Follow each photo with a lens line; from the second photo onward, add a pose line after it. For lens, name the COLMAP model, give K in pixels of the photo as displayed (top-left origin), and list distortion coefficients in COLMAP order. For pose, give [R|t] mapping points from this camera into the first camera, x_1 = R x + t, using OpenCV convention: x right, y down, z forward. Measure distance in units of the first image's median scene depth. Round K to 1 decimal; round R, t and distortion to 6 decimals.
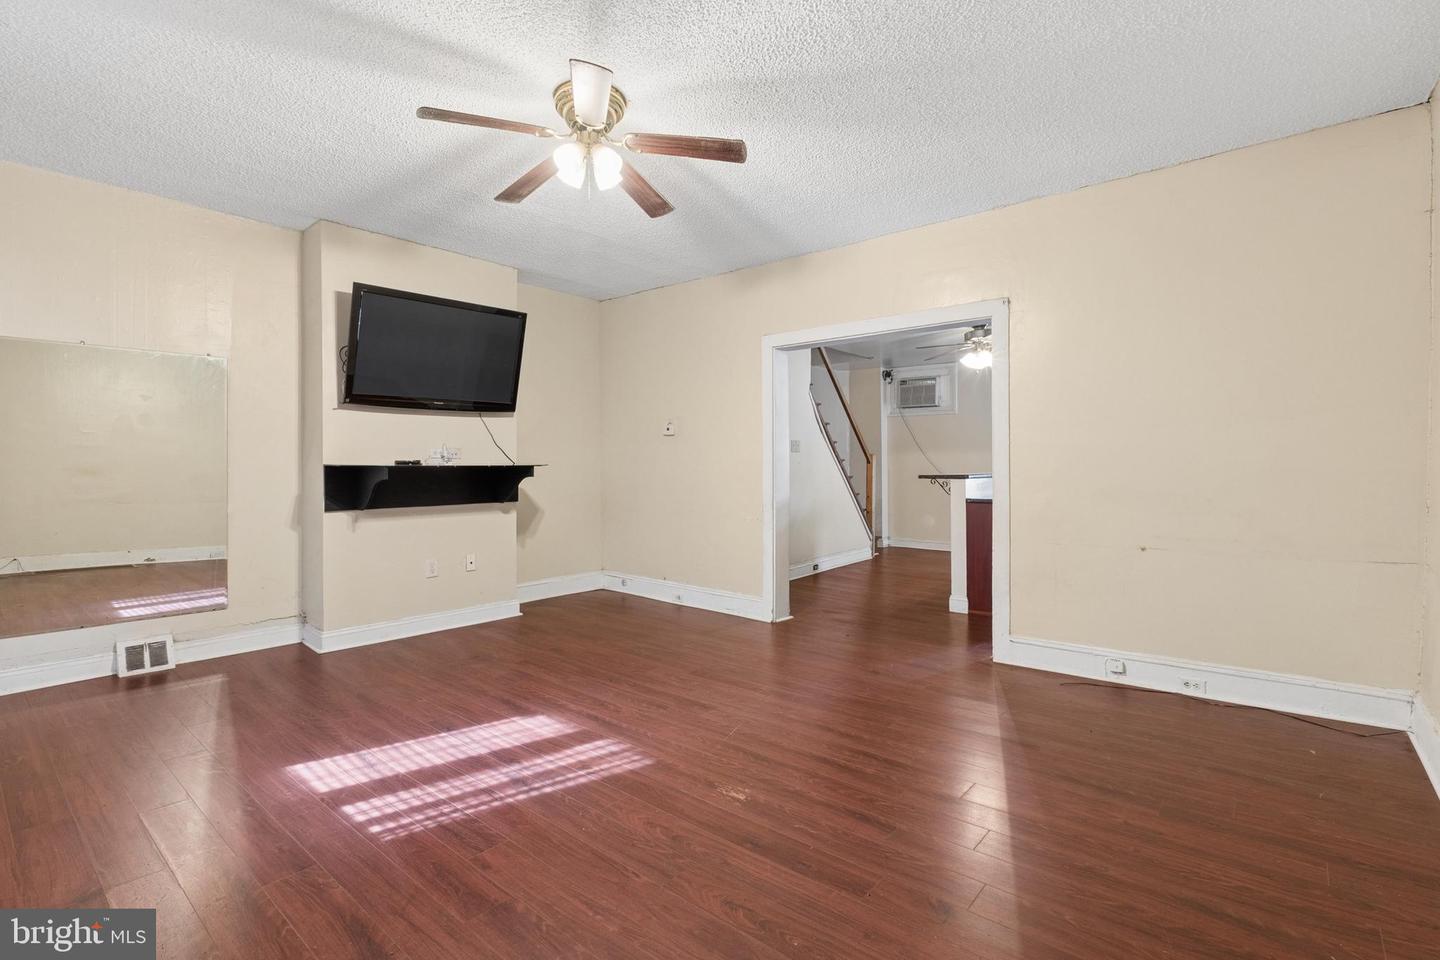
lens RADIAL K [[660.5, 0, 703.8], [0, 660.5, 457.0], [0, 0, 1]] dist [-0.013114, 0.002454]
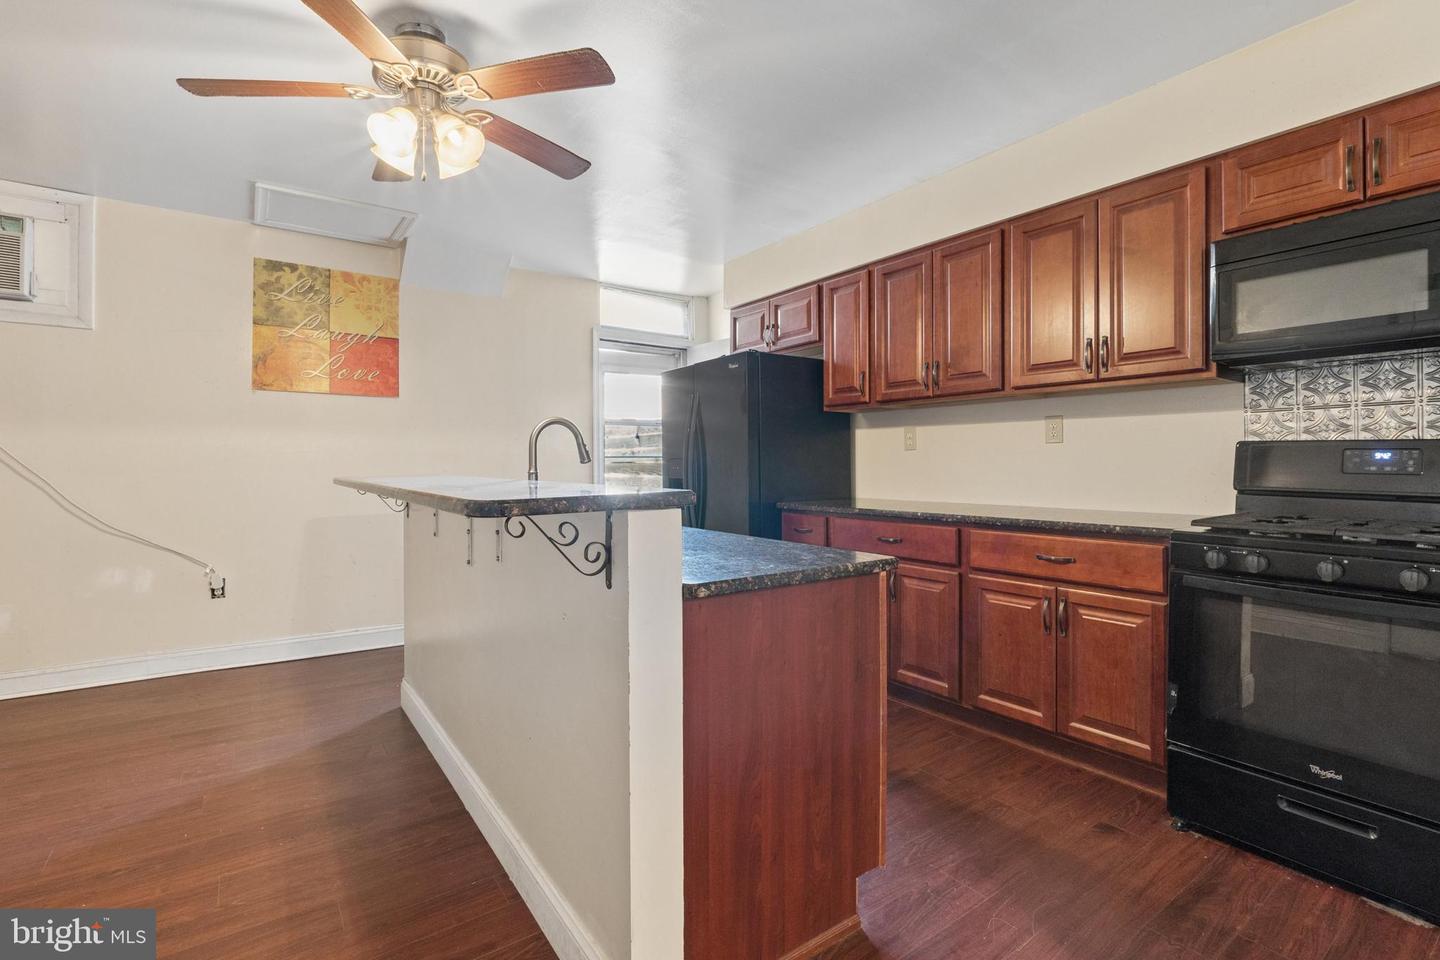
lens RADIAL K [[660.5, 0, 715.1], [0, 660.5, 469.2], [0, 0, 1]] dist [-0.013114, 0.002454]
pose [[0.221280, -0.005845, 0.975193, 0.171563], [-0.008763, 0.999930, 0.007981, 0.018192], [-0.975171, -0.010312, 0.221214, 1.063127]]
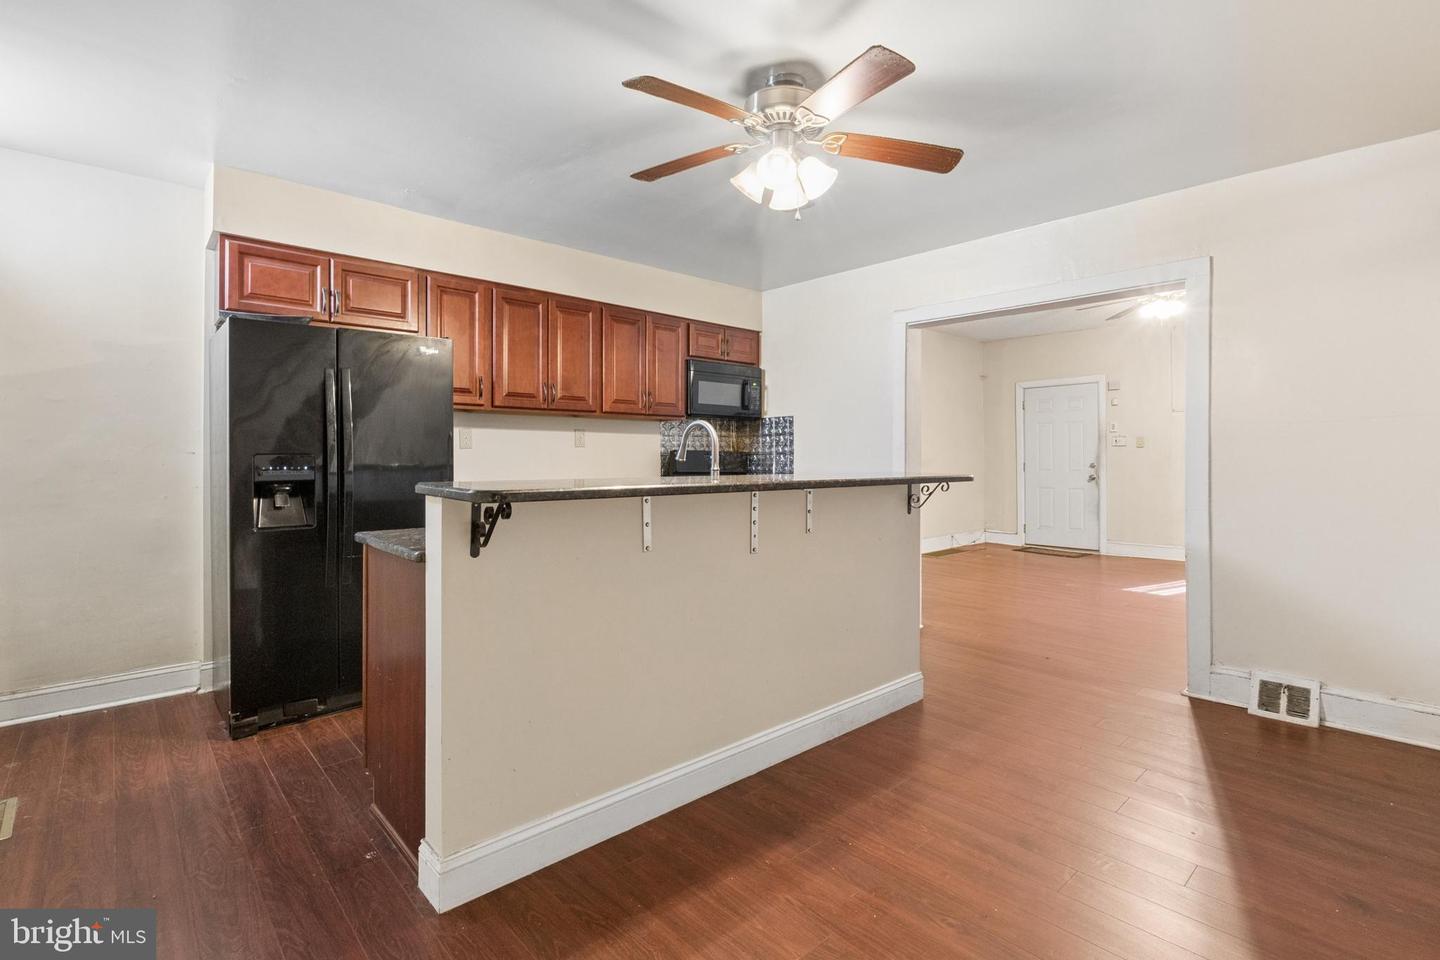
lens RADIAL K [[660.5, 0, 721.9], [0, 660.5, 455.2], [0, 0, 1]] dist [-0.013114, 0.002454]
pose [[-0.993306, 0.003495, 0.115462, 0.556438], [0.001441, 0.999839, -0.017865, 0.025383], [-0.115506, -0.017579, -0.993151, 1.867711]]
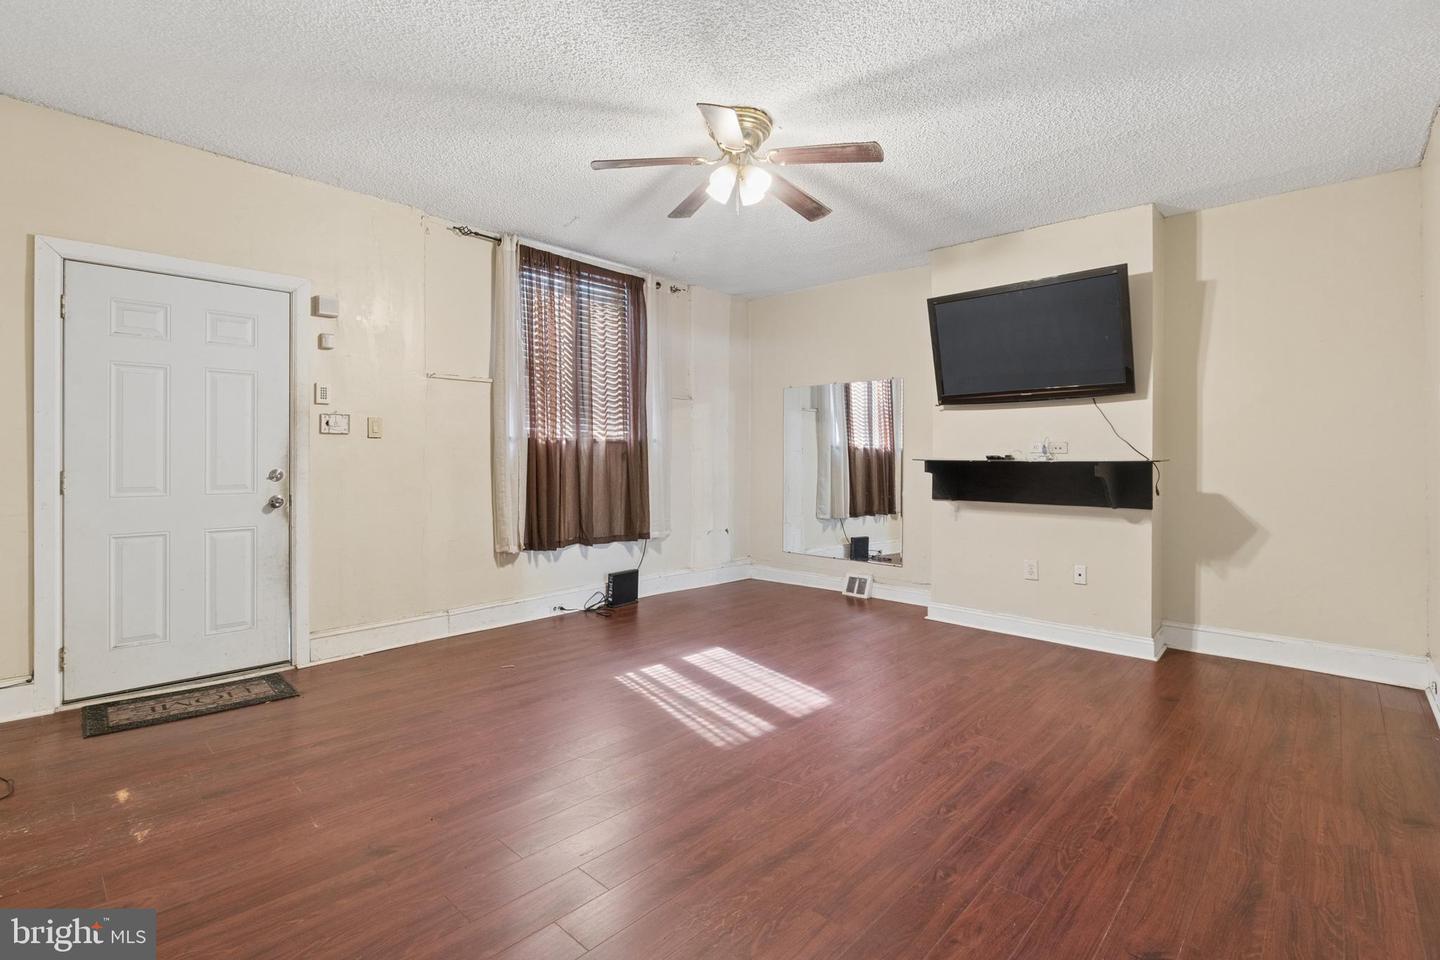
lens RADIAL K [[660.5, 0, 715.6], [0, 660.5, 455.5], [0, 0, 1]] dist [-0.013114, 0.002454]
pose [[-0.032500, -0.001703, -0.999470, 0.543852], [0.005928, 0.999981, -0.001896, 0.004639], [0.999454, -0.005987, -0.032489, 0.586361]]
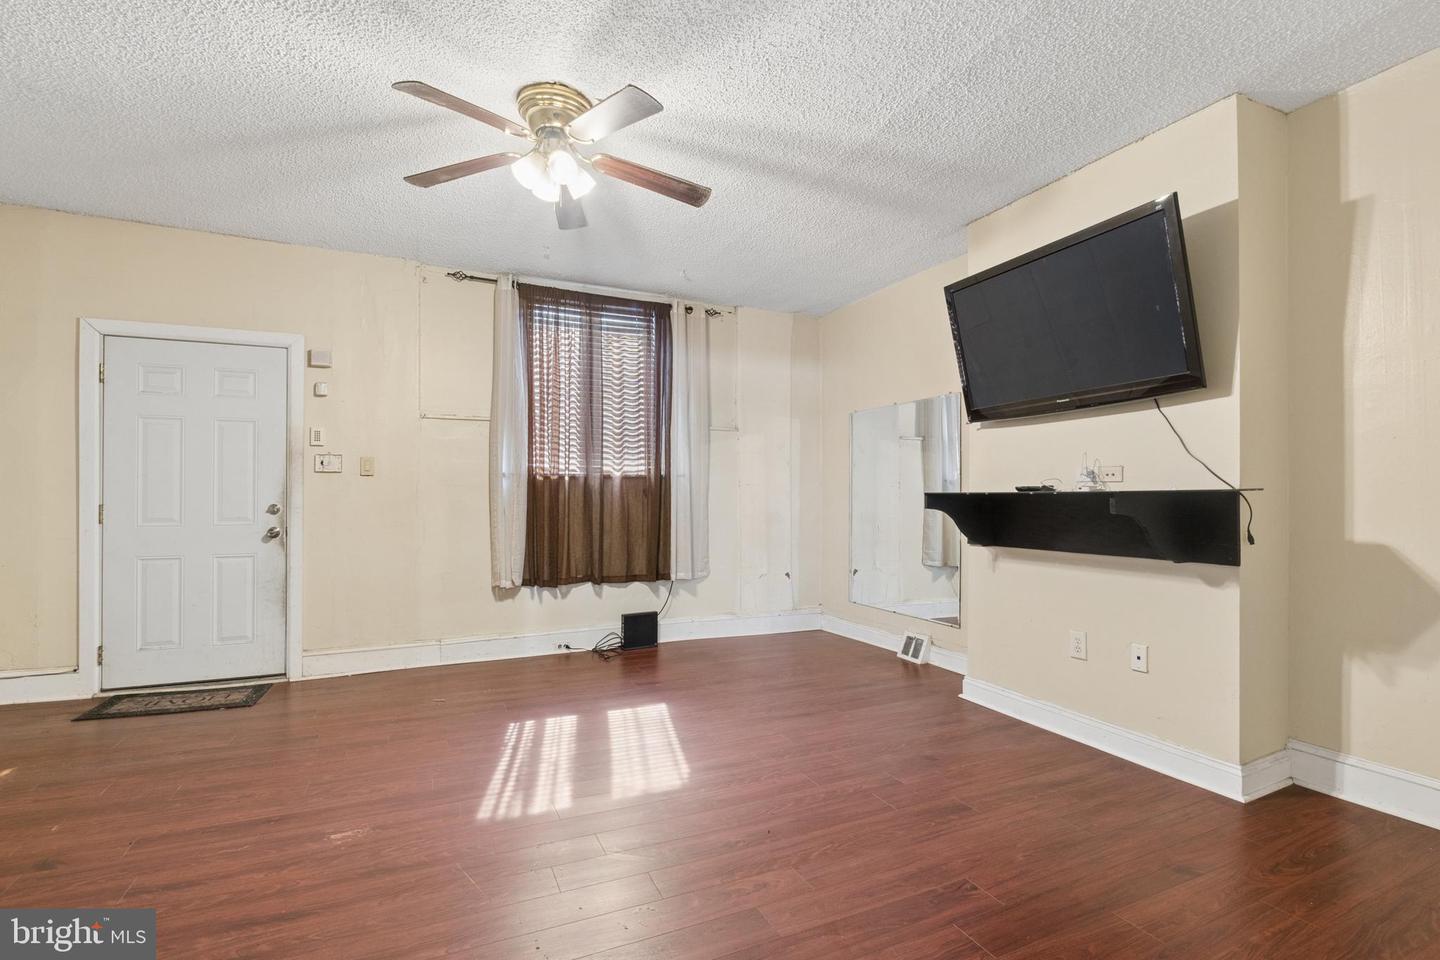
lens RADIAL K [[660.5, 0, 726.5], [0, 660.5, 490.5], [0, 0, 1]] dist [-0.013114, 0.002454]
pose [[-0.401949, -0.008384, -0.915624, 0.350679], [0.010339, 0.999853, -0.013695, 0.016337], [0.915604, -0.014971, -0.401803, 0.950157]]
